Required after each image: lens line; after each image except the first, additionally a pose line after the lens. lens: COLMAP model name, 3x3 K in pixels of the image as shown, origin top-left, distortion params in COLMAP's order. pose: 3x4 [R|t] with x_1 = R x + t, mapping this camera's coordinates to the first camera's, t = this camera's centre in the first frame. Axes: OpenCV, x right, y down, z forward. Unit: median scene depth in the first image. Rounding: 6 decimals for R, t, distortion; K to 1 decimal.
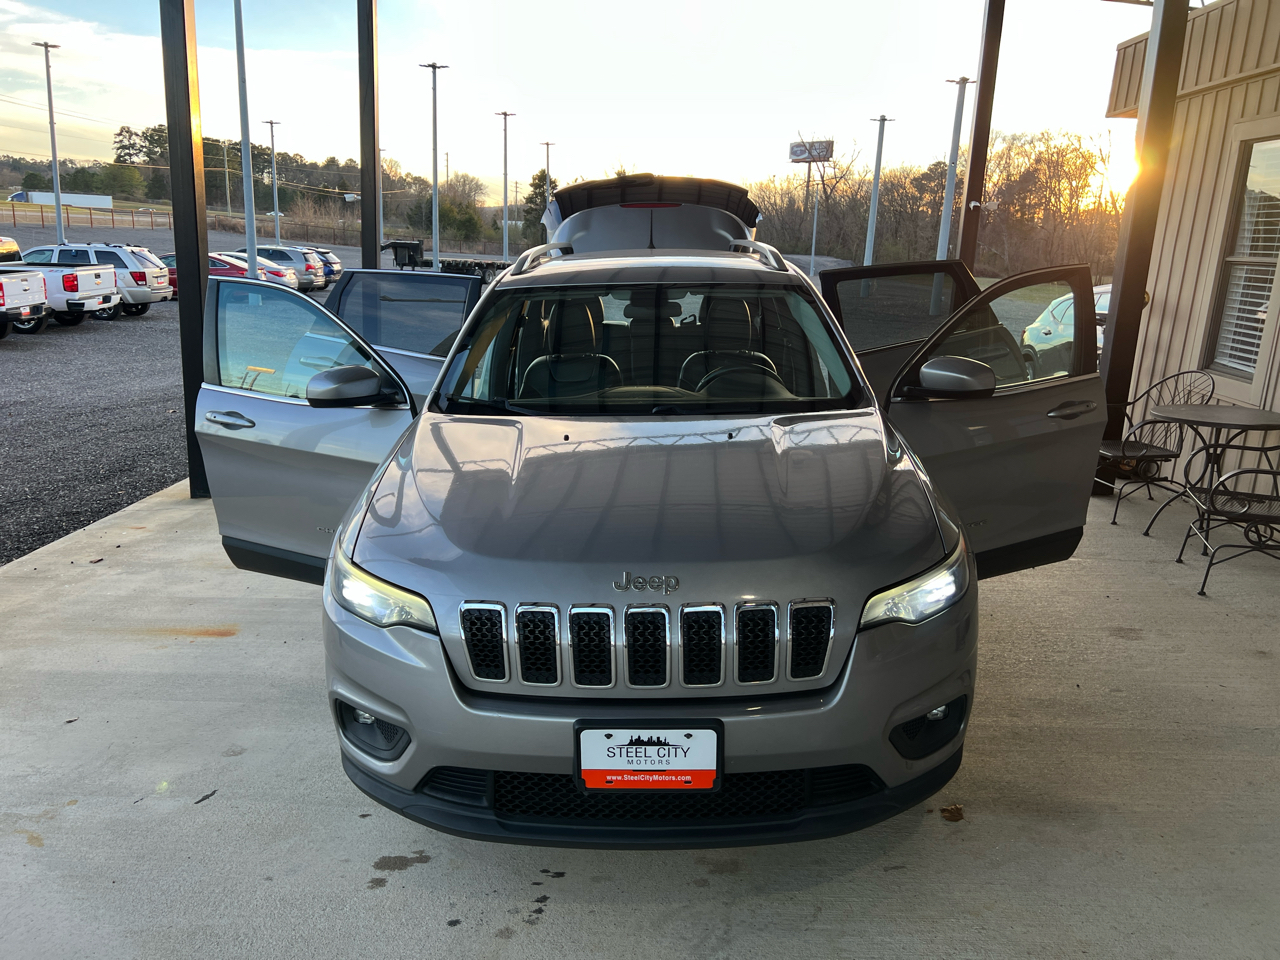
lens RADIAL K [[961.5, 0, 644.6], [0, 961.5, 481.5], [0, 0, 1]] dist [0.050448, -0.052664]
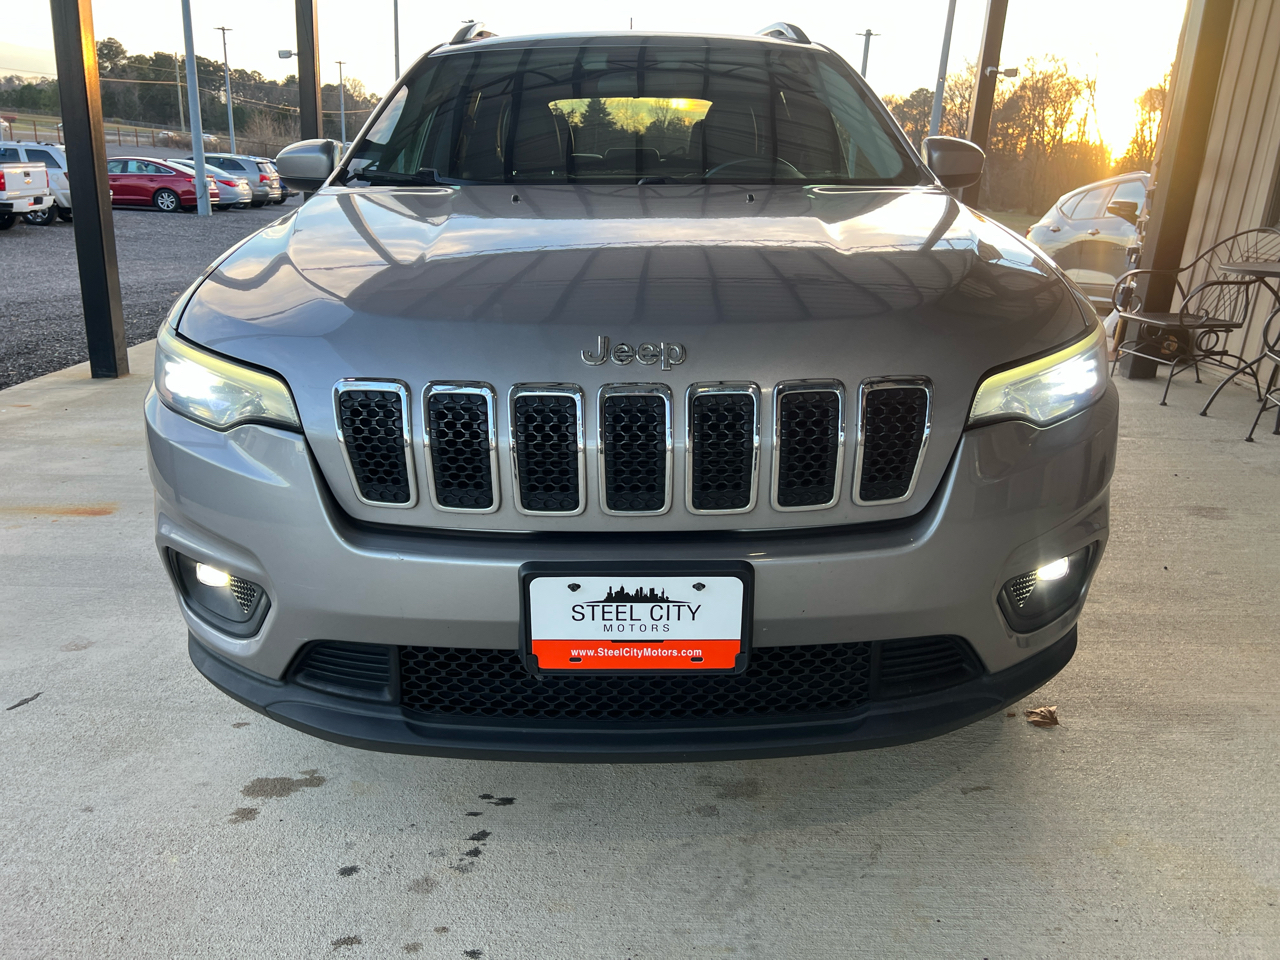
lens RADIAL K [[961.5, 0, 646.5], [0, 961.5, 489.4], [0, 0, 1]] dist [0.050448, -0.052664]
pose [[0.999563, 0.003029, 0.029421, -0.007825], [-0.005164, 0.997335, 0.072779, 0.141118], [-0.029122, -0.072899, 0.996914, 0.343561]]
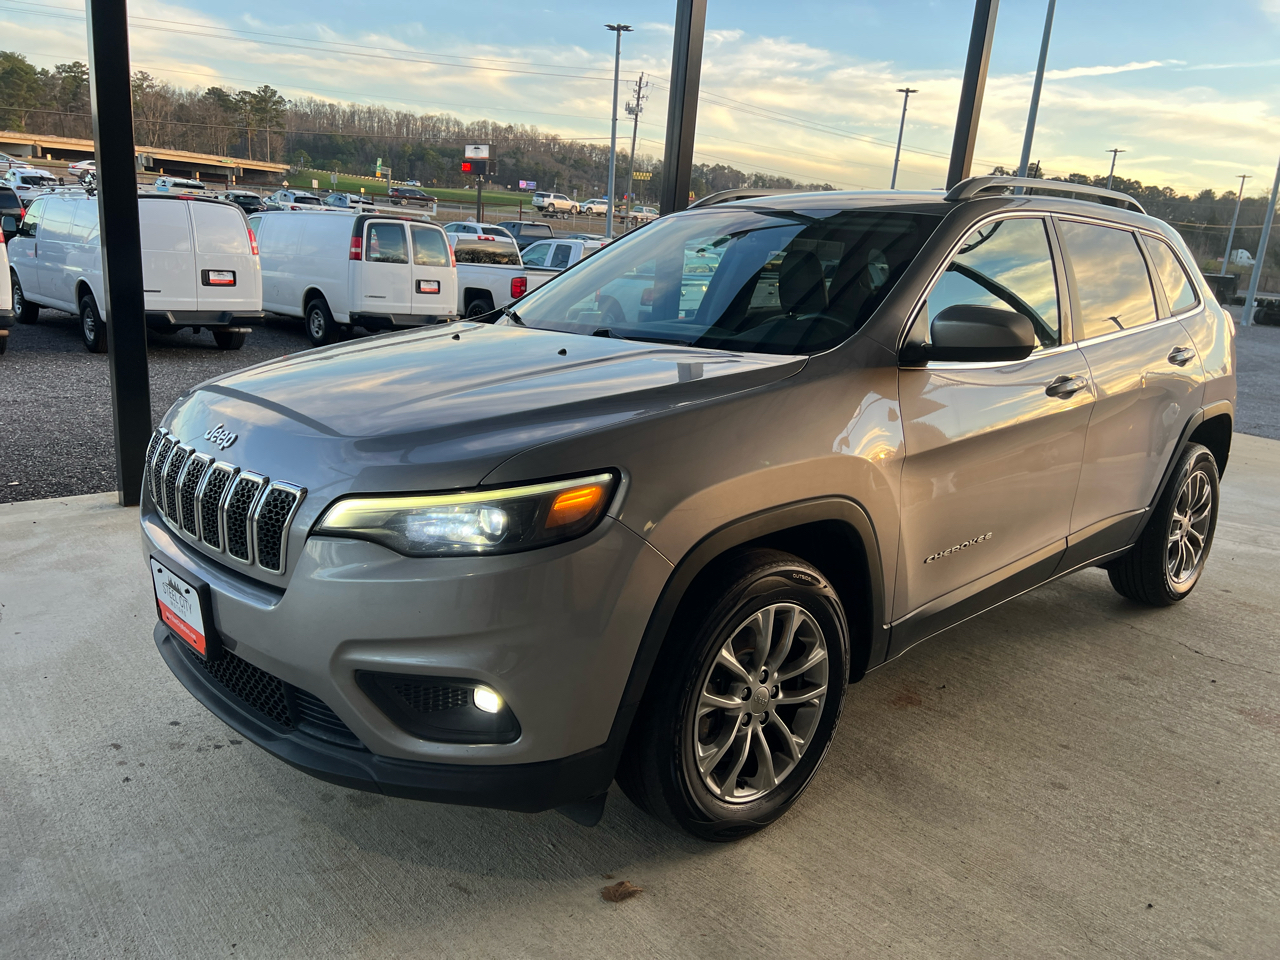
lens RADIAL K [[961.5, 0, 632.9], [0, 961.5, 492.2], [0, 0, 1]] dist [0.050448, -0.052664]
pose [[0.681453, 0.199049, -0.704274, 0.933112], [-0.216909, 0.973998, 0.065401, 0.005361], [0.698980, 0.108196, 0.706910, 0.564041]]
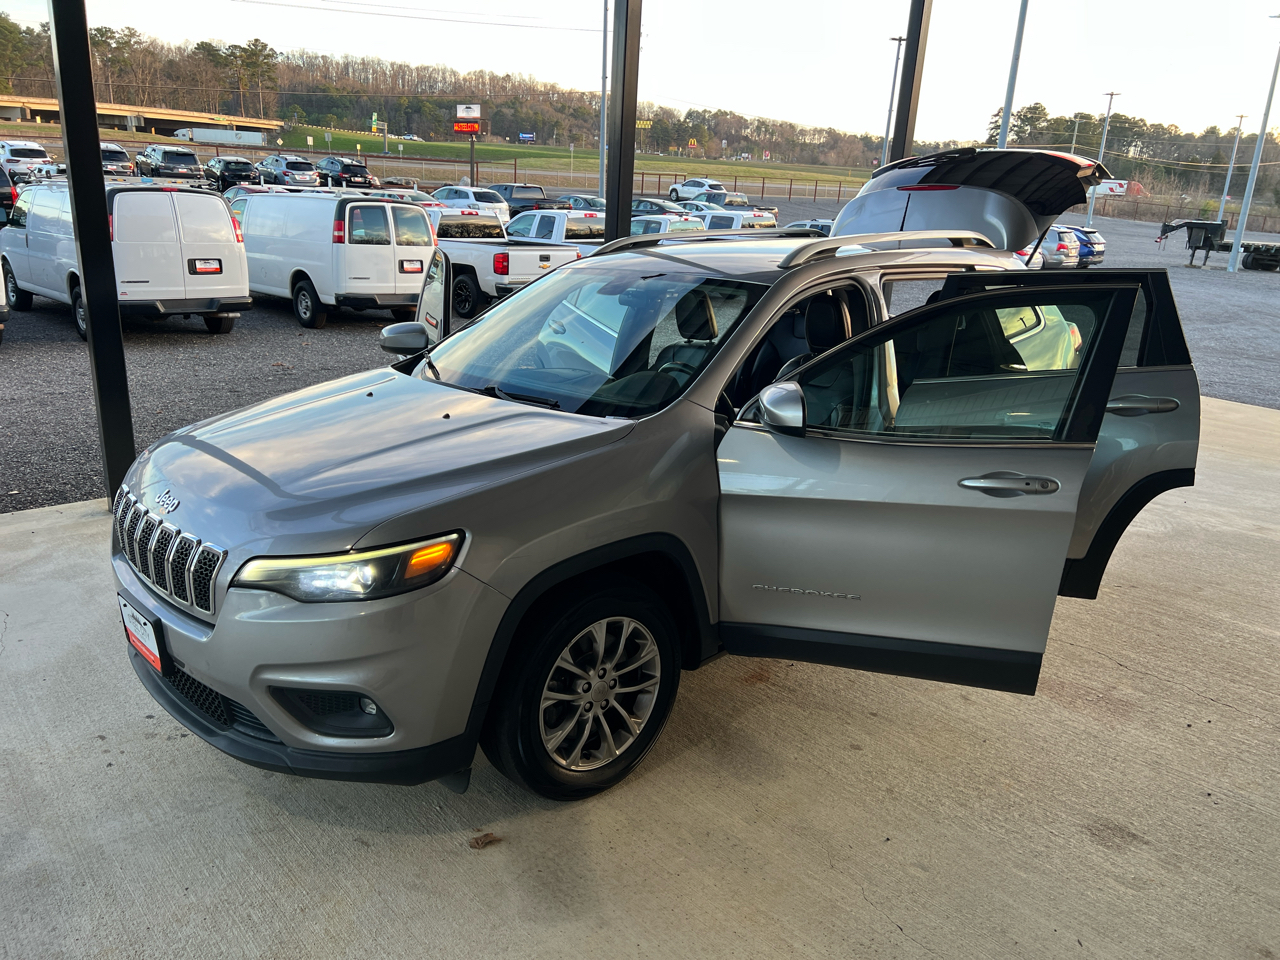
lens RADIAL K [[961.5, 0, 652.0], [0, 961.5, 487.3], [0, 0, 1]] dist [0.050448, -0.052664]
pose [[0.692538, 0.213291, -0.689129, 1.226587], [-0.193973, 0.975166, 0.106889, -0.158420], [0.694814, 0.059648, 0.716712, 0.498013]]
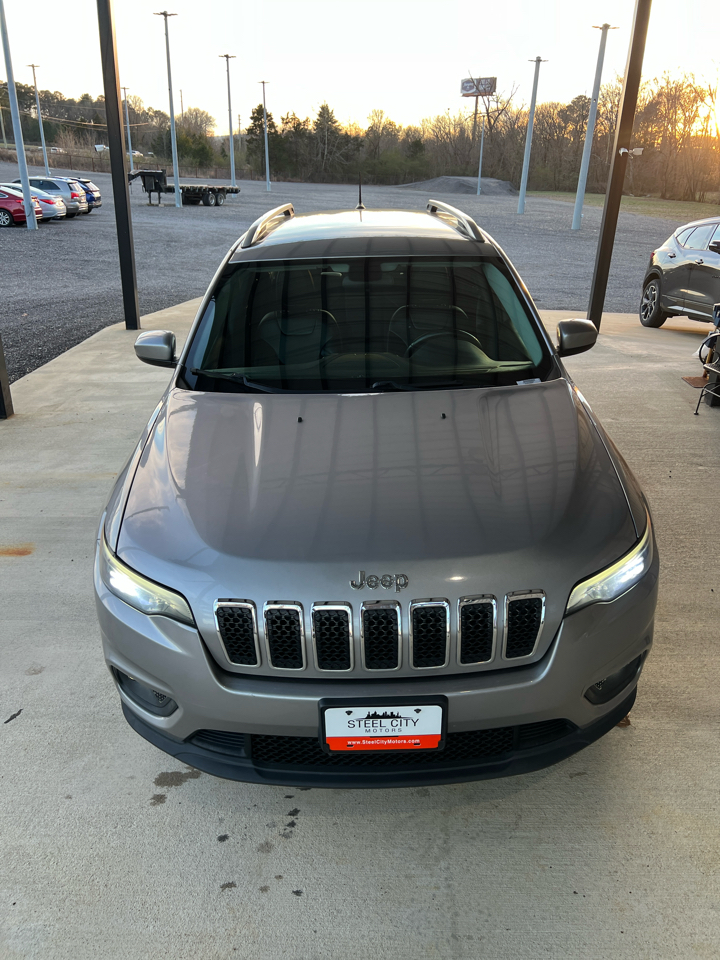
lens RADIAL K [[721.2, 0, 367.9], [0, 721.2, 486.8], [0, 0, 1]] dist [0.050448, -0.052664]
pose [[0.999514, -0.020055, 0.023863, -0.027695], [0.015633, 0.984823, 0.172856, -0.141352], [-0.026967, -0.172399, 0.984658, 0.173008]]
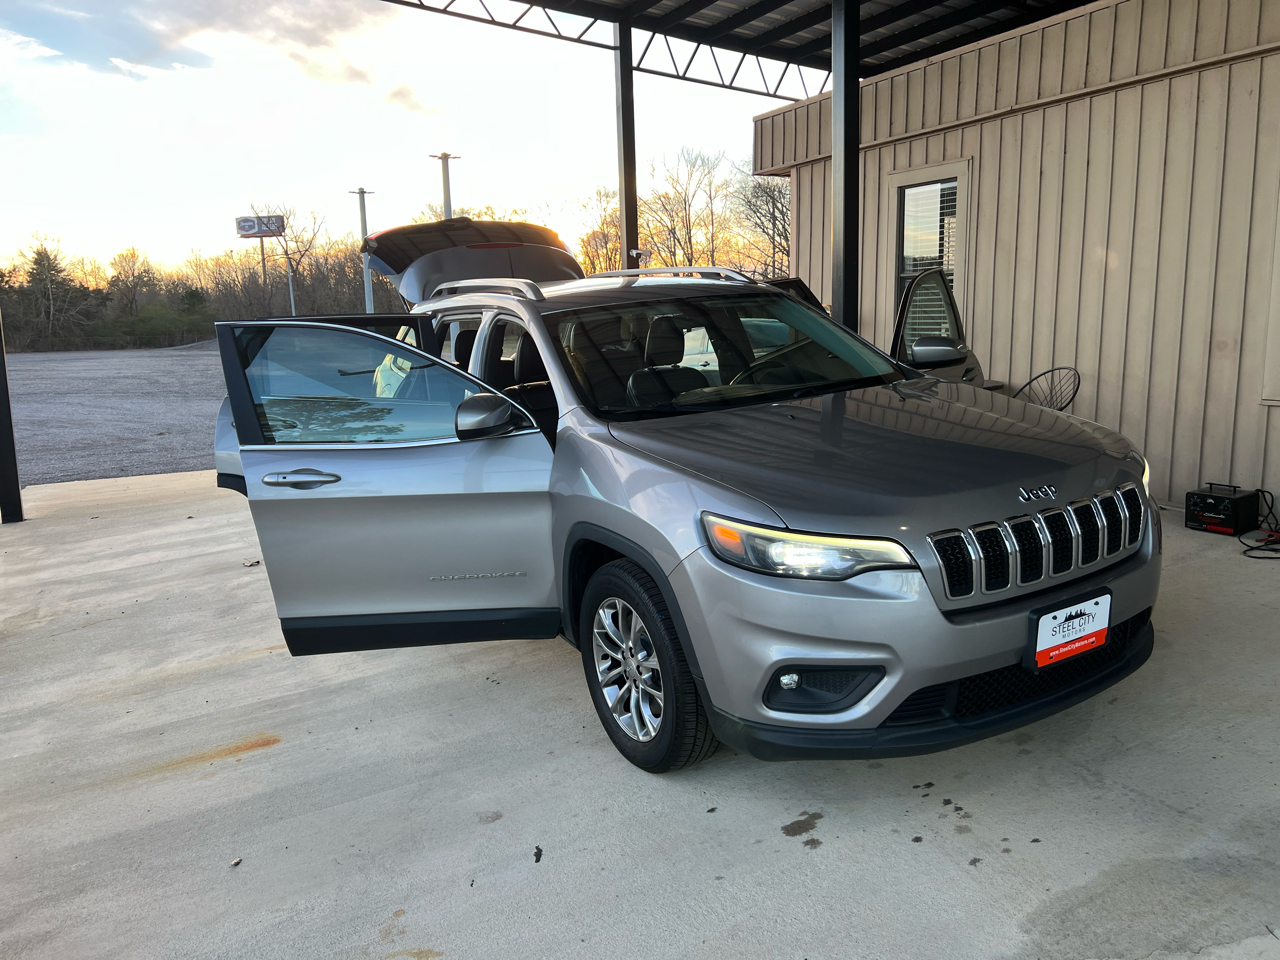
lens RADIAL K [[961.5, 0, 647.1], [0, 961.5, 474.1], [0, 0, 1]] dist [0.050448, -0.052664]
pose [[0.855355, -0.146476, 0.496902, -0.974364], [0.184474, 0.982440, -0.027947, 0.022947], [-0.484083, 0.115571, 0.867356, 0.152002]]
